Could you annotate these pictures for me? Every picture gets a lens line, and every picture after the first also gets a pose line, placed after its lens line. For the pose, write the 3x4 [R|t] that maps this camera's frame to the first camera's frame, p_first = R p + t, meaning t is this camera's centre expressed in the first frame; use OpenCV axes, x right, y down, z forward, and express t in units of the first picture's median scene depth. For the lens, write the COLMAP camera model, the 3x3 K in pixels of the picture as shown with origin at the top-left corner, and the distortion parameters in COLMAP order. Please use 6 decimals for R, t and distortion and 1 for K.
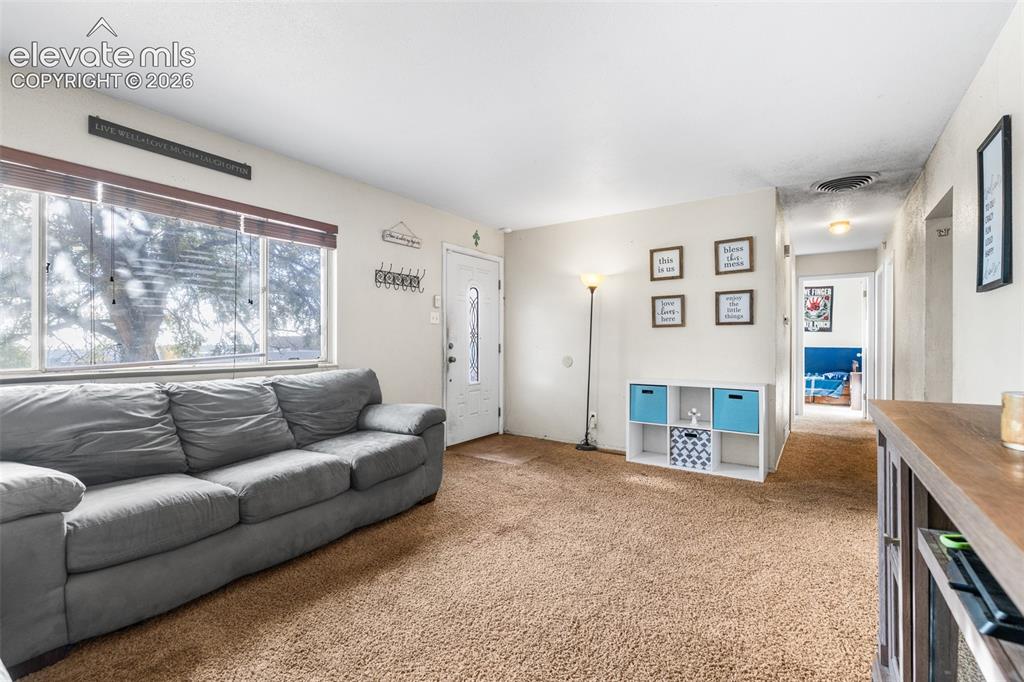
lens RADIAL K [[448.8, 0, 509.5], [0, 448.8, 341.6], [0, 0, 1]] dist [0.001500, 0.000206]
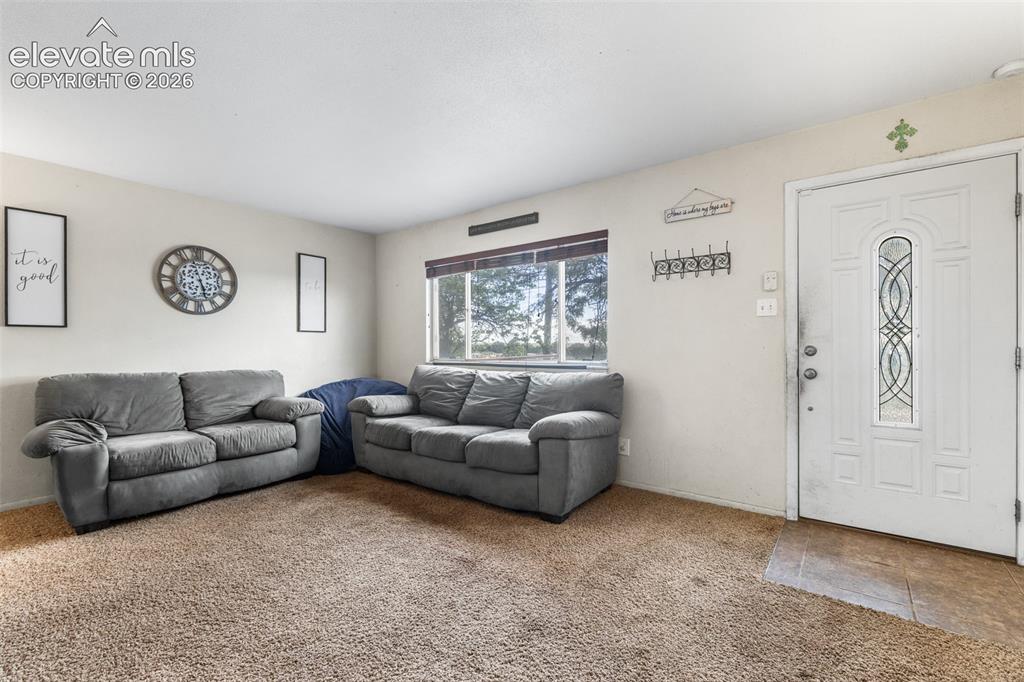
lens RADIAL K [[448.8, 0, 512.9], [0, 448.8, 346.8], [0, 0, 1]] dist [0.001500, 0.000206]
pose [[-0.043331, -0.002457, -0.999058, 0.611133], [0.003446, 0.999991, -0.002609, 0.006041], [0.999055, -0.003556, -0.043322, 0.811576]]
